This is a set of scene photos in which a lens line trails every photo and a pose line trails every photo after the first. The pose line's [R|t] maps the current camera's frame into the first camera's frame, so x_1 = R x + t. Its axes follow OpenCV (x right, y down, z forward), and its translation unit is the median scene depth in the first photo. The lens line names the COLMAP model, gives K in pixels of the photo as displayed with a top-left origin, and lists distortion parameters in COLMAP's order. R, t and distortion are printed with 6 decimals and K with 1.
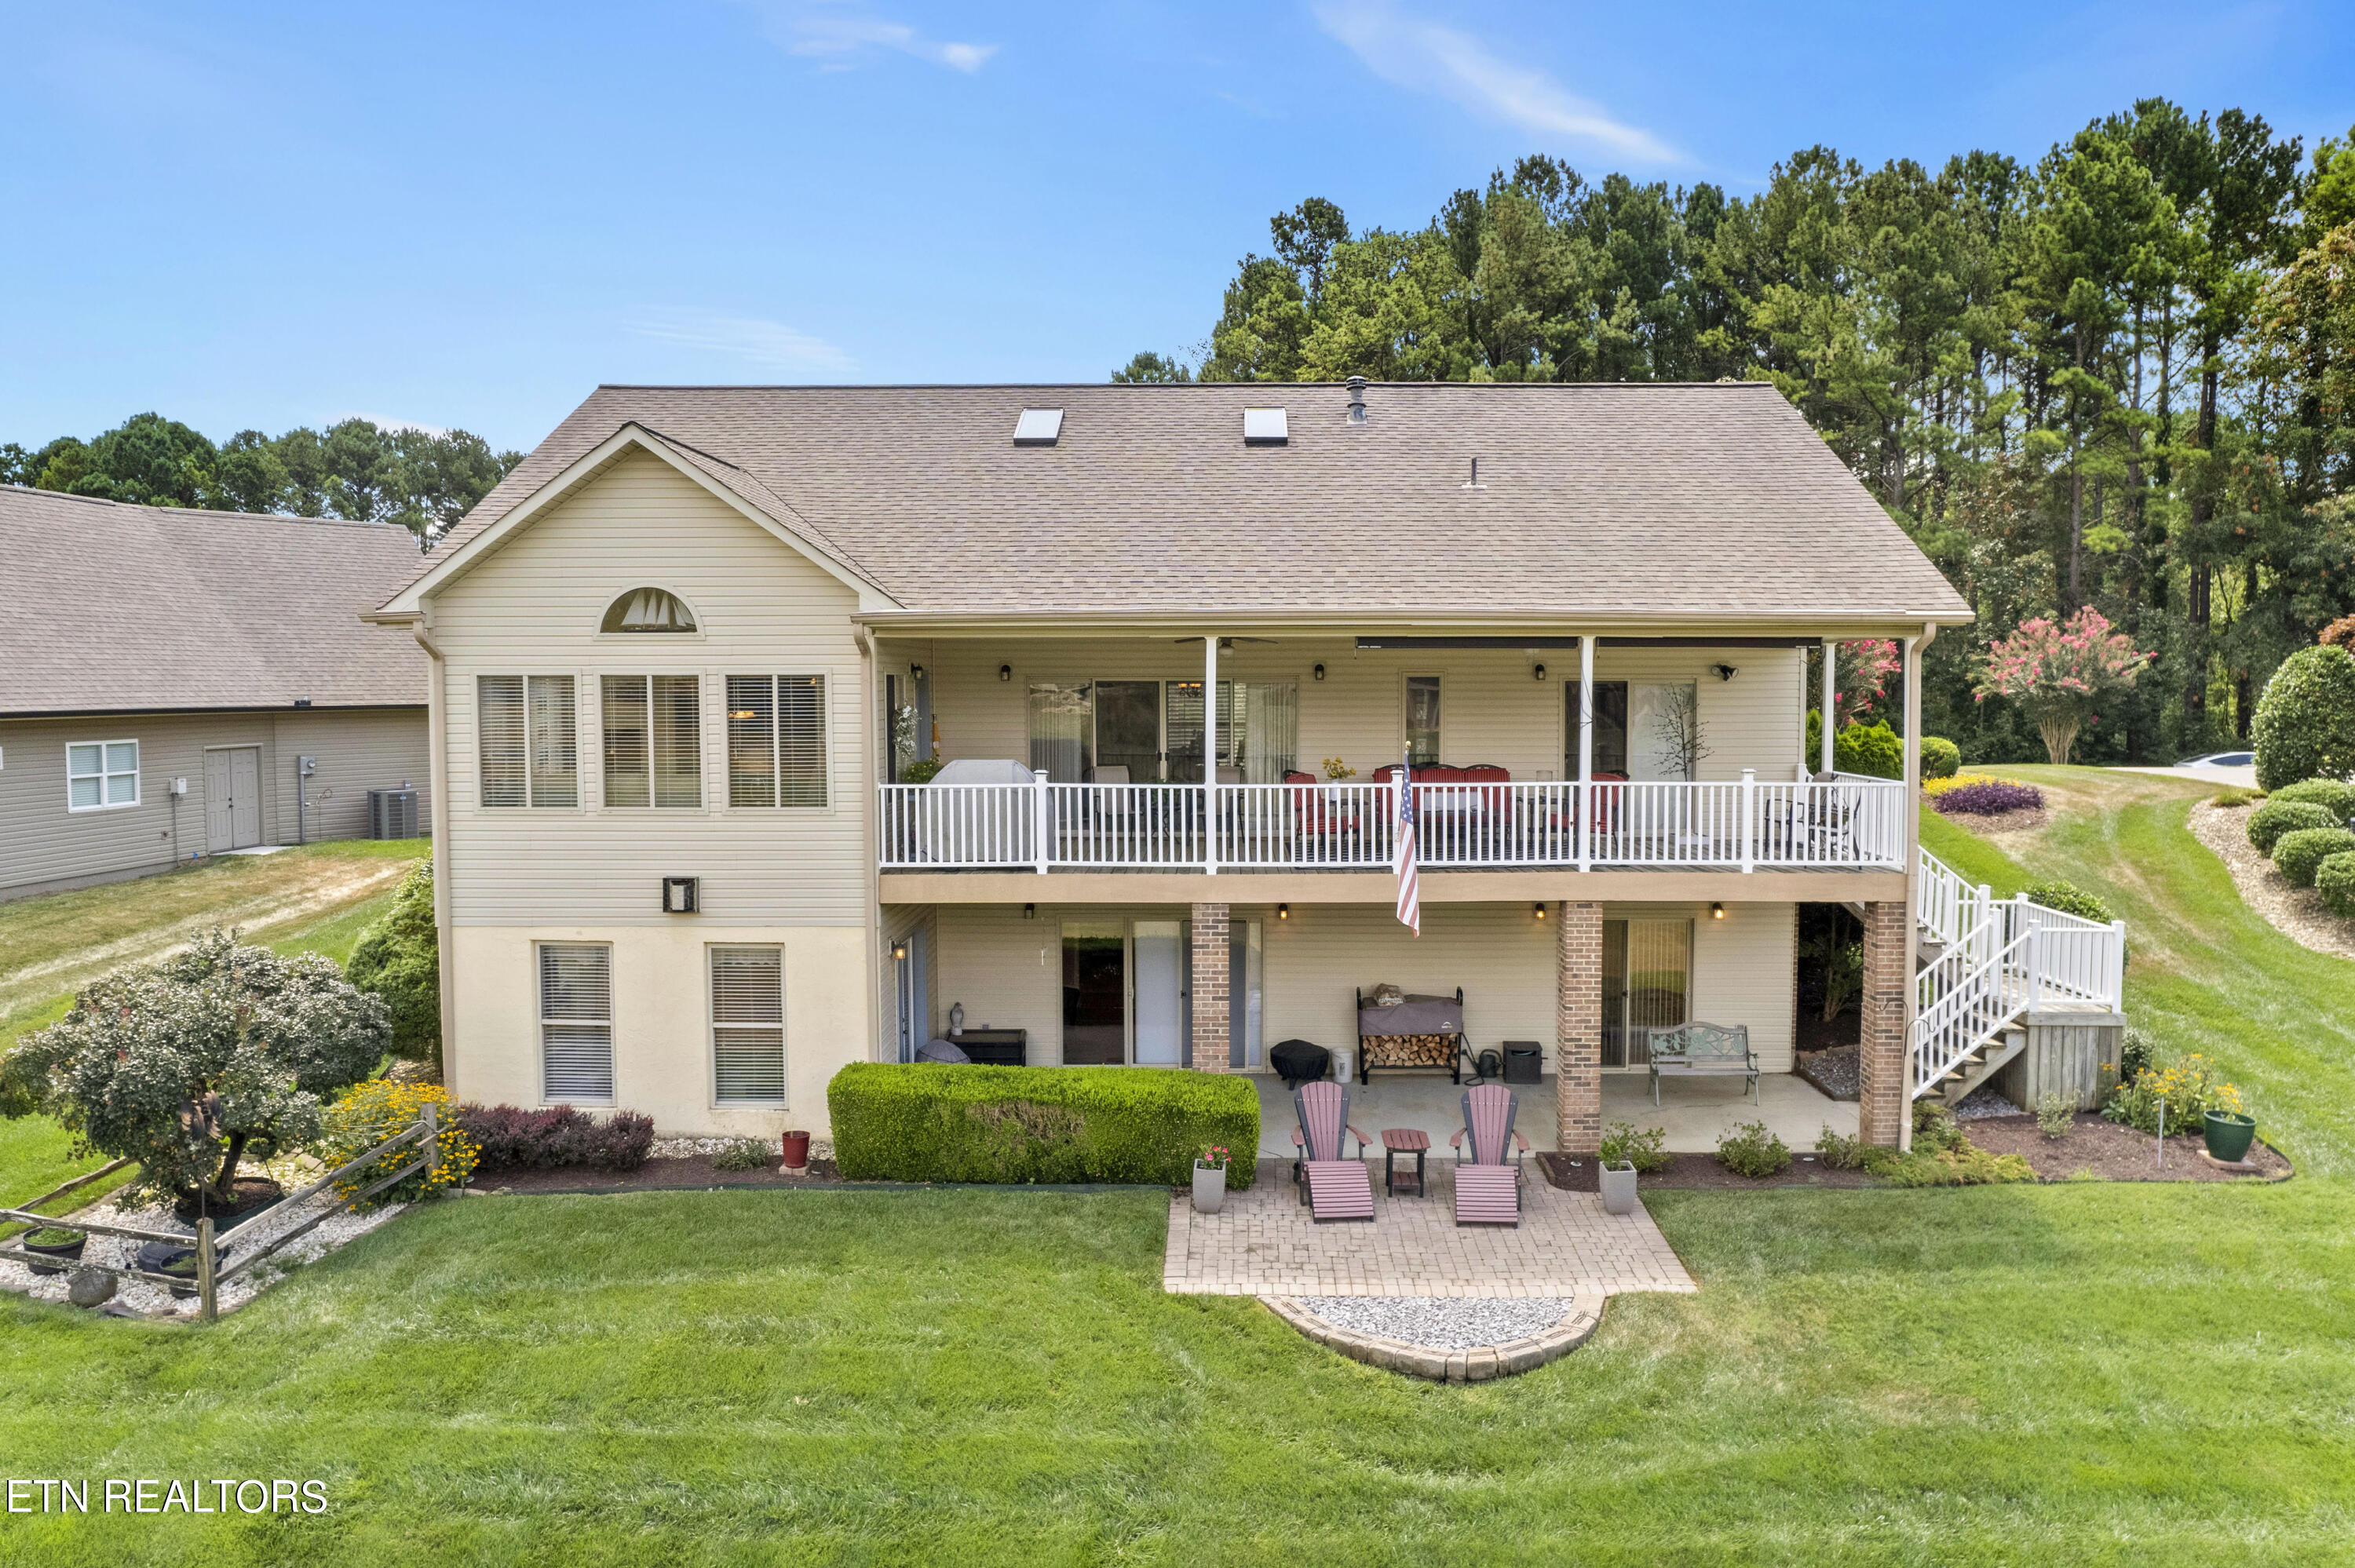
lens RADIAL K [[1506.0, 0, 1177.5], [0, 1506.0, 784.0], [0, 0, 1]] dist [-0.097466, 0.078689]
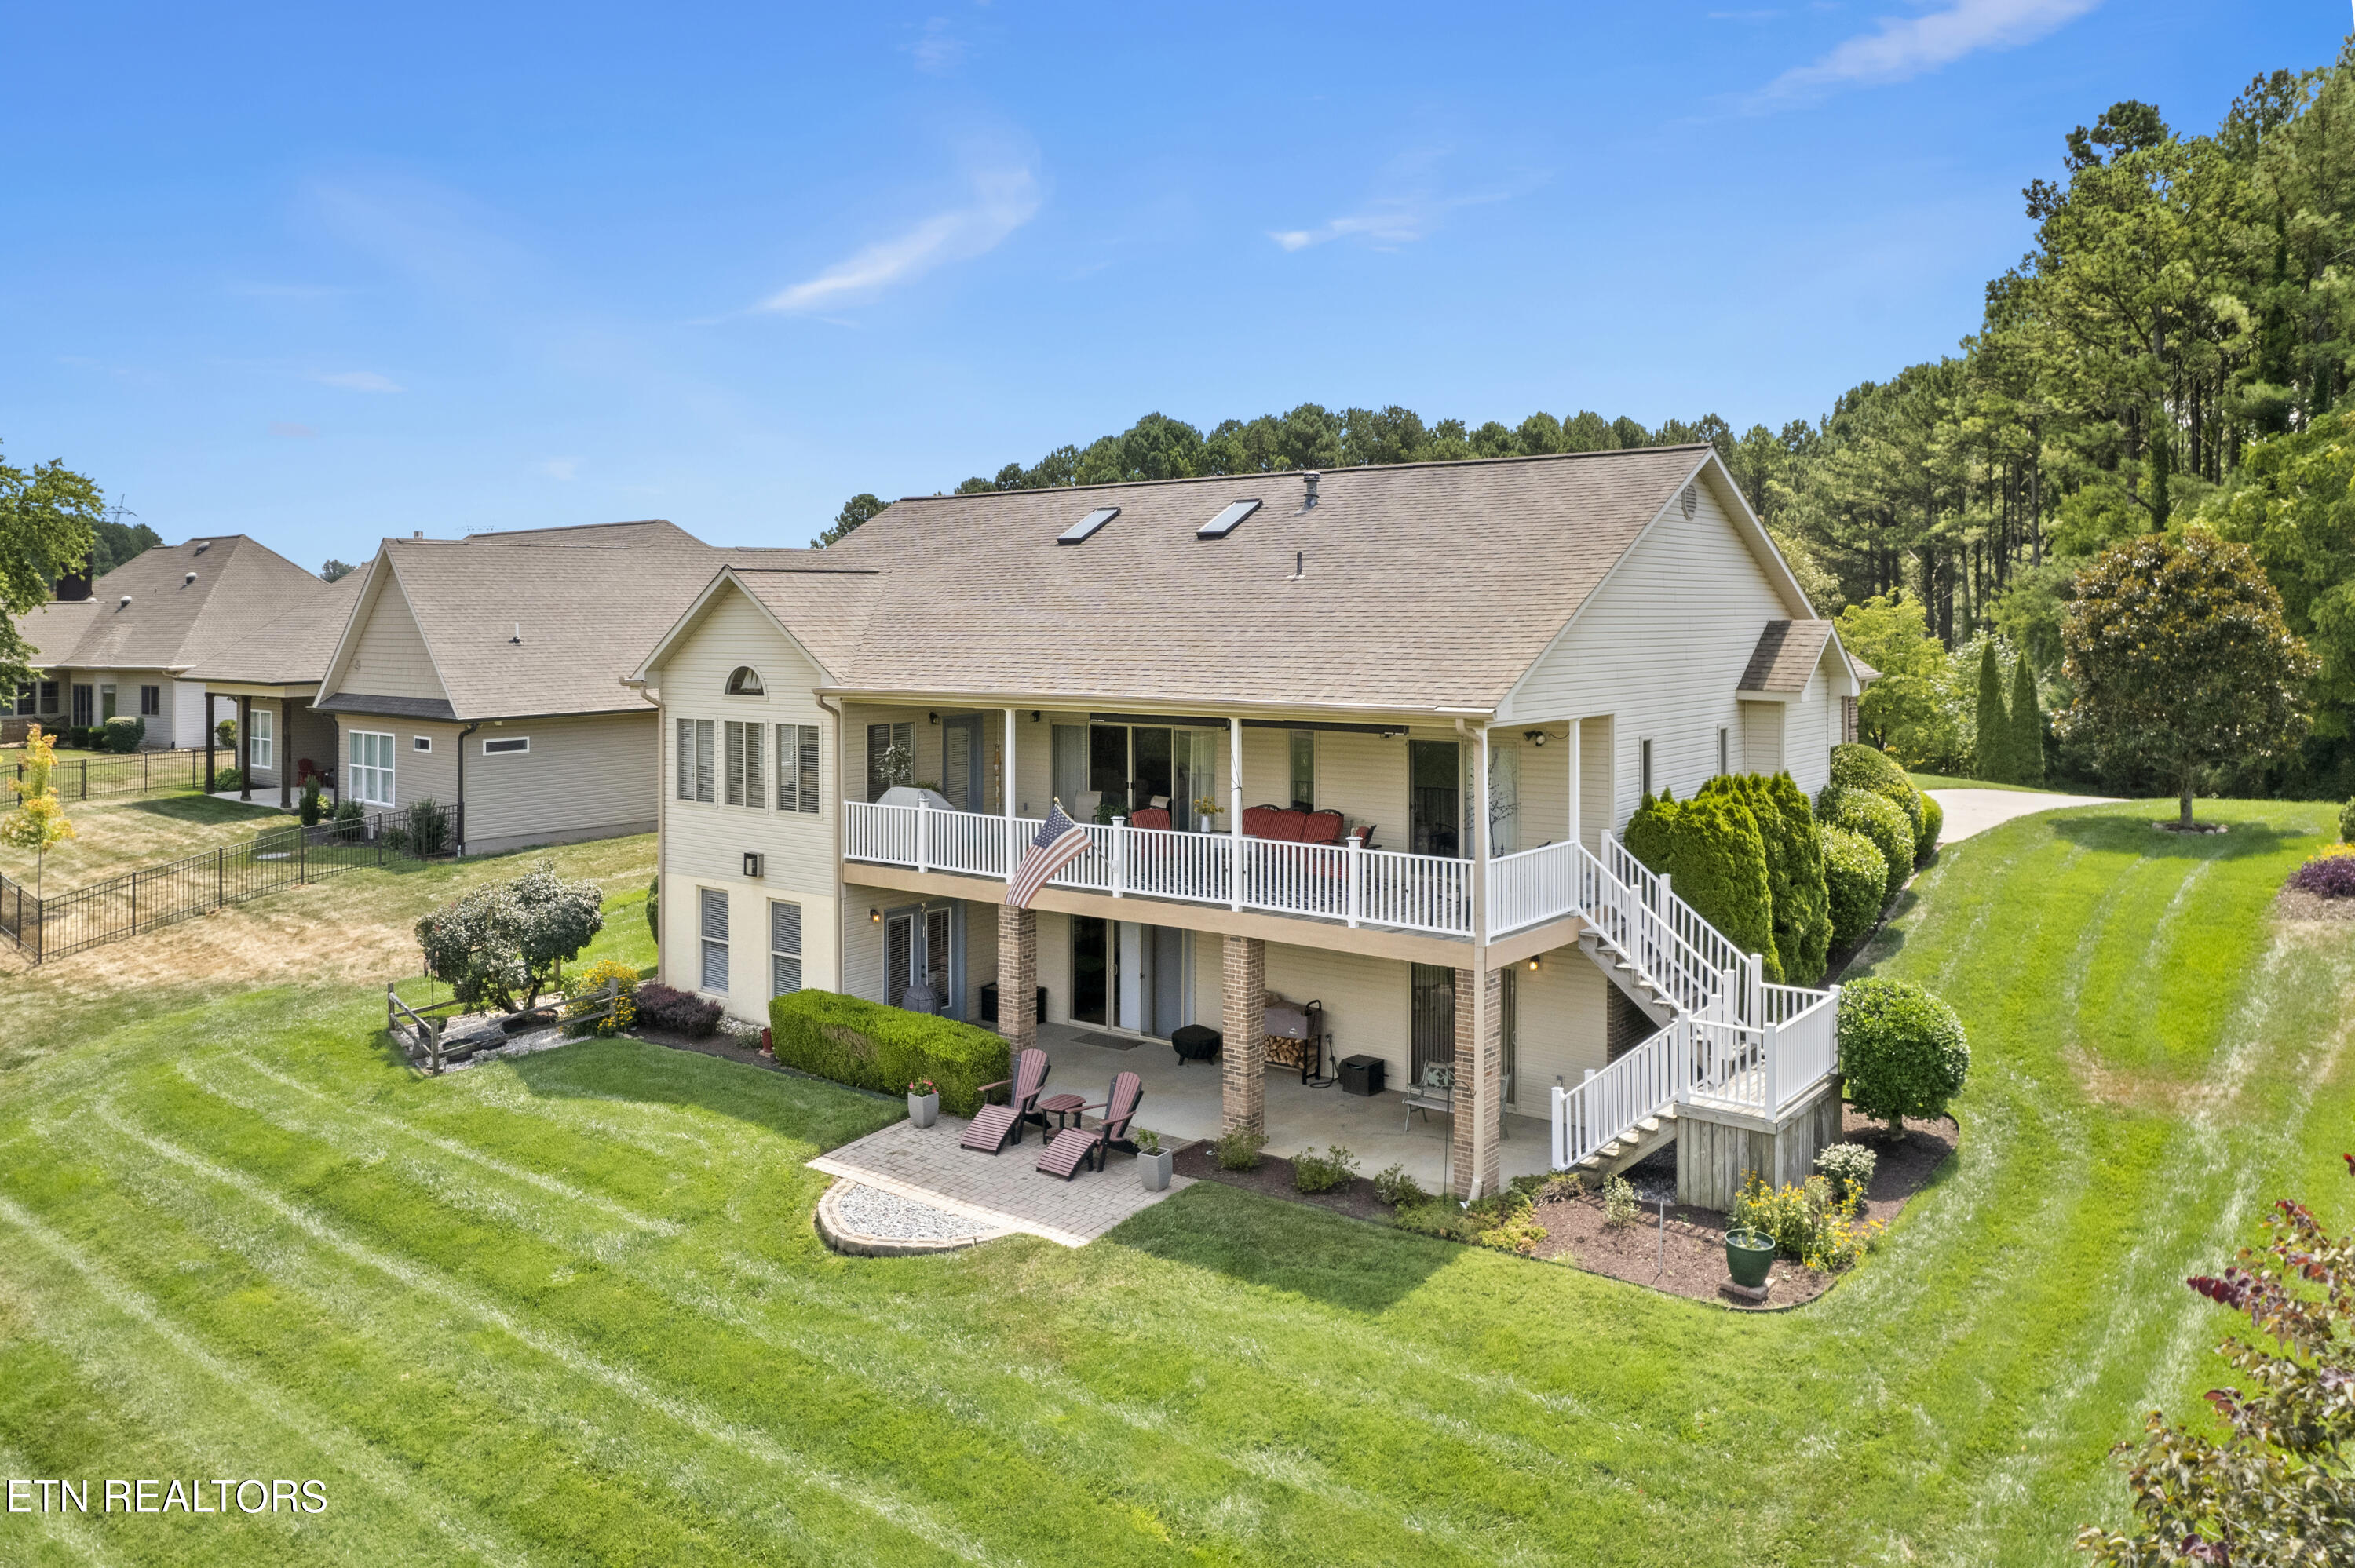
lens RADIAL K [[1495.7, 0, 1180.5], [0, 1495.7, 650.7], [0, 0, 1]] dist [-0.035701, 0.000006]
pose [[0.822884, 0.006865, -0.568168, 0.903265], [-0.038564, 0.998296, -0.043791, -0.095783], [0.566899, 0.057945, 0.821747, -0.033919]]
